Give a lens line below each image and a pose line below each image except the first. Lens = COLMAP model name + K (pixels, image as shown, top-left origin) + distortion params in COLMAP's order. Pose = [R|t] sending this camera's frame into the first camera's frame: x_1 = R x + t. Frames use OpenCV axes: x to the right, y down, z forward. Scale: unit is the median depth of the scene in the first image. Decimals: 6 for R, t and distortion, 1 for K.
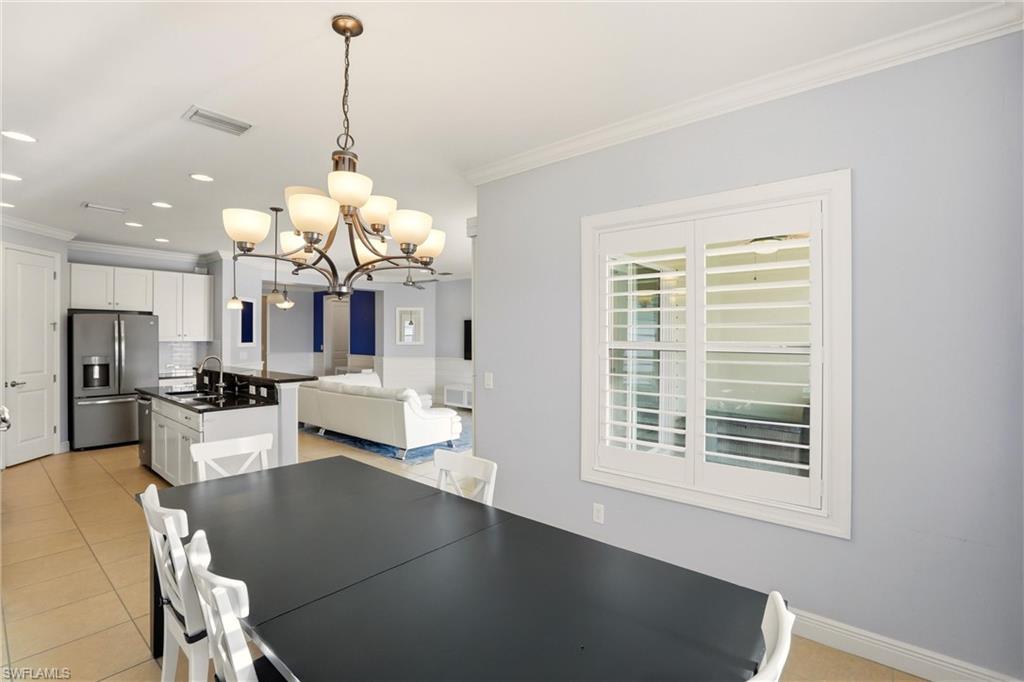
lens RADIAL K [[472.1, 0, 496.6], [0, 472.1, 334.9], [0, 0, 1]] dist [-0.000933, -0.000185]
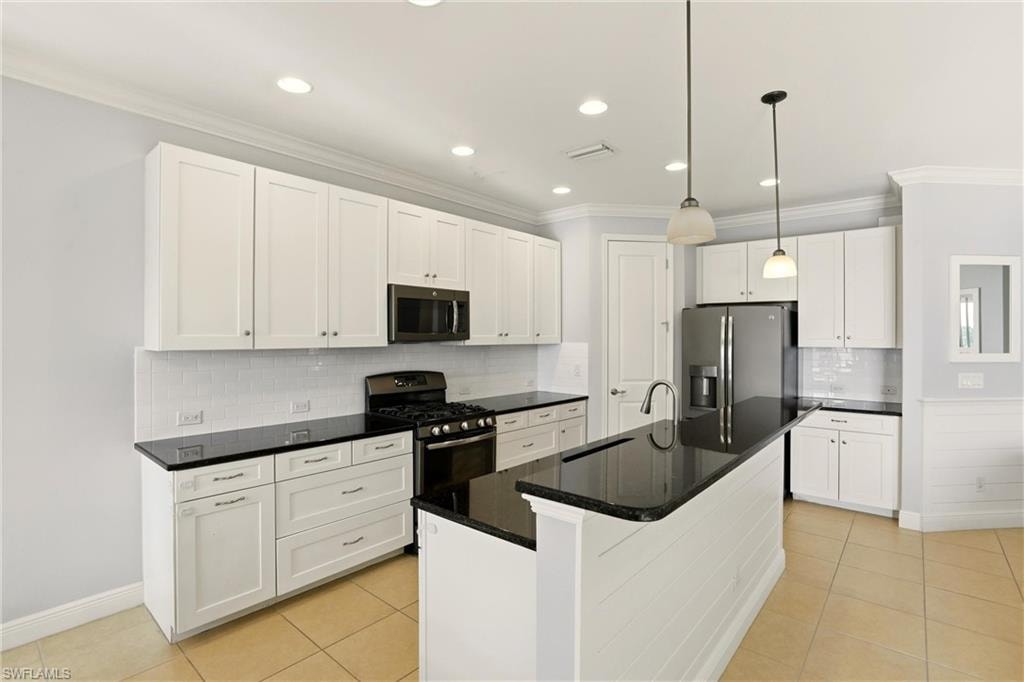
lens RADIAL K [[489.1, 0, 518.3], [0, 489.1, 339.2], [0, 0, 1]] dist [-0.037614, 0.000757]
pose [[0.029805, 0.001187, -0.999555, -0.095401], [-0.000649, 0.999999, 0.001168, 0.002964], [0.999556, 0.000614, 0.029806, 0.671136]]
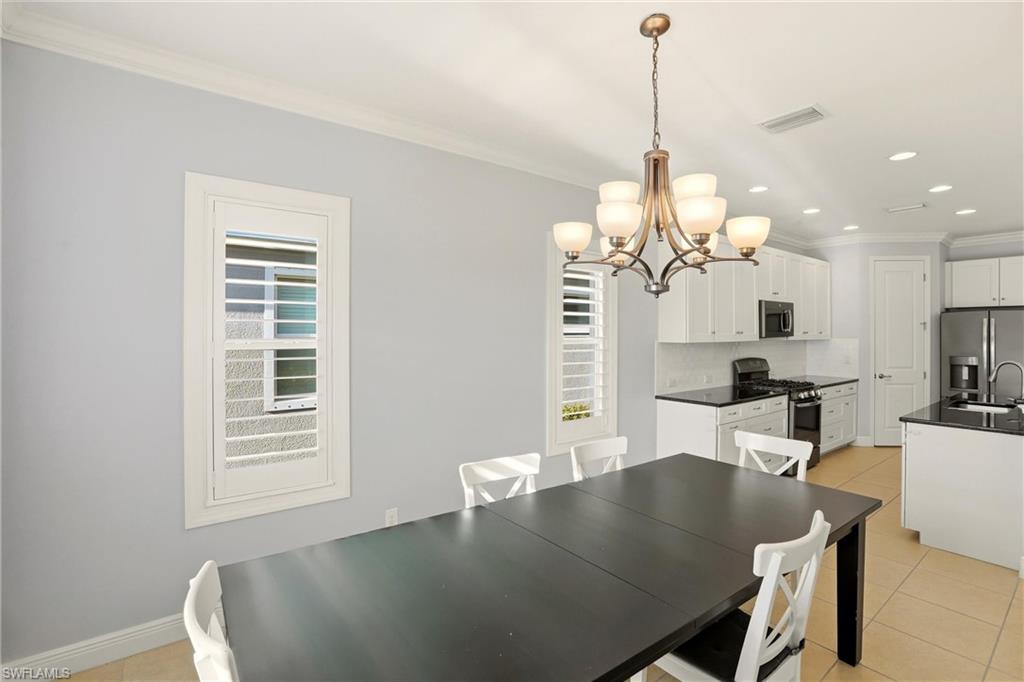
lens RADIAL K [[472.5, 0, 515.9], [0, 472.5, 334.0], [0, 0, 1]] dist [-0.046171, 0.014438]
pose [[-0.187899, -0.001830, -0.982187, 0.222279], [-0.000175, 0.999998, -0.001830, 0.001594], [0.982188, -0.000172, -0.187899, 0.279156]]
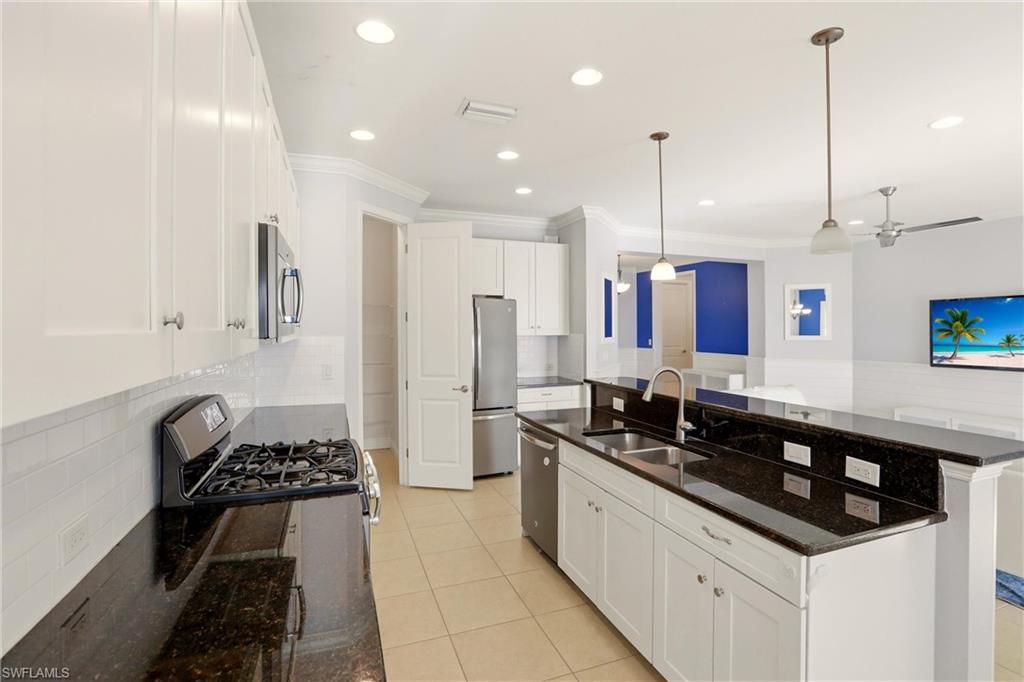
lens RADIAL K [[480.6, 0, 514.6], [0, 480.6, 325.7], [0, 0, 1]] dist [-0.049584, -0.000133]
pose [[0.887941, -0.005183, -0.459927, -0.407773], [0.004736, 0.999987, -0.002127, -0.000175], [0.459932, -0.000290, 0.887954, 0.374925]]
